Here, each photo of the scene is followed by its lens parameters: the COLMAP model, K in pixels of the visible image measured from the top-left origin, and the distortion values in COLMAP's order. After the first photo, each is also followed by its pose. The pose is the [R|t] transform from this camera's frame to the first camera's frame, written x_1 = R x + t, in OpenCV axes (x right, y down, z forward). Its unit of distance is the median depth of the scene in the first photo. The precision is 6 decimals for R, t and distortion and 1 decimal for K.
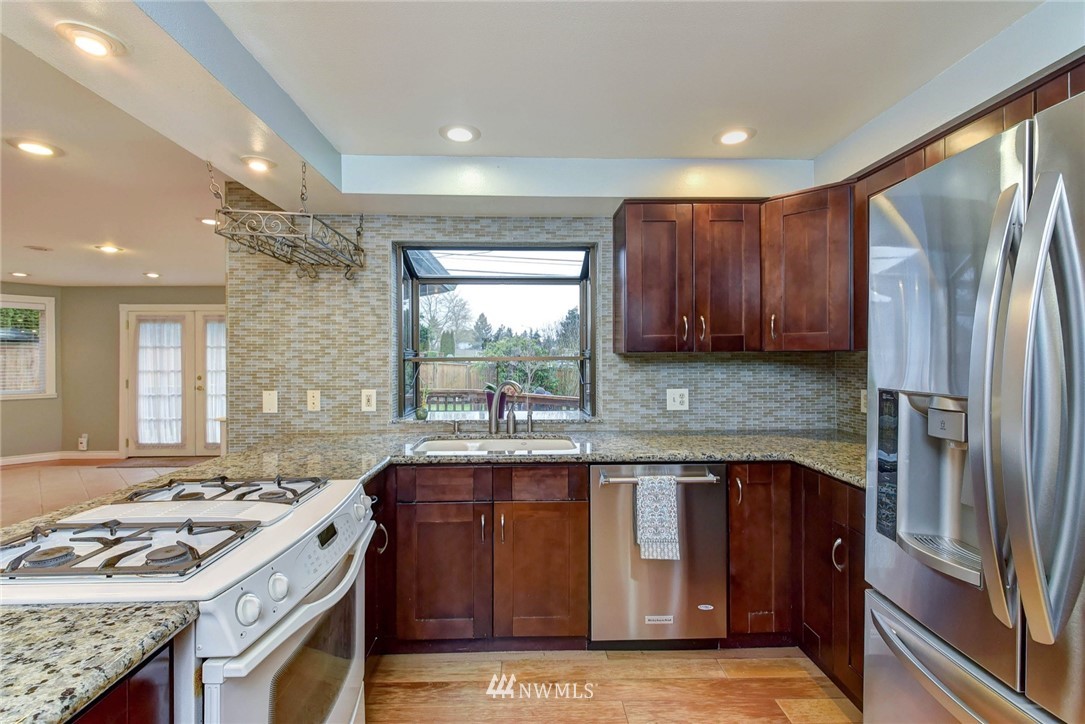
lens RADIAL K [[469.5, 0, 543.9], [0, 469.5, 368.0], [0, 0, 1]] dist [0.010792, -0.000253]
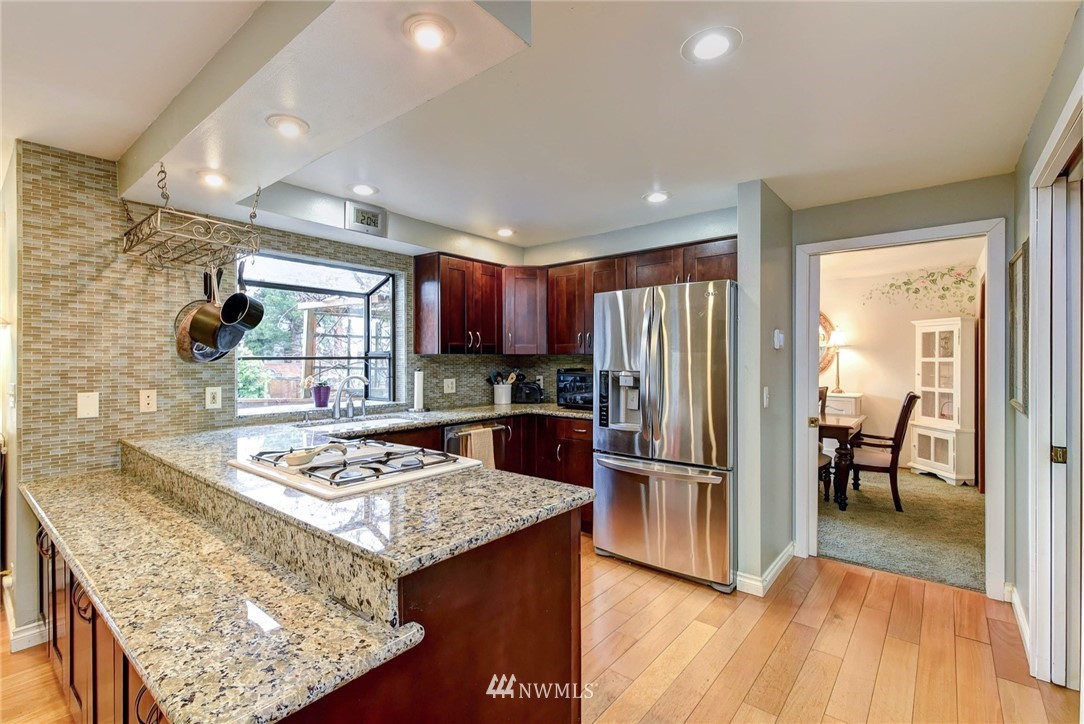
lens RADIAL K [[470.8, 0, 543.5], [0, 470.8, 365.2], [0, 0, 1]] dist [0.016734, -0.000077]
pose [[0.666964, -0.006288, 0.745063, -0.674743], [0.011210, 0.999936, -0.001596, 0.008364], [-0.745006, 0.009416, 0.666992, -0.227697]]
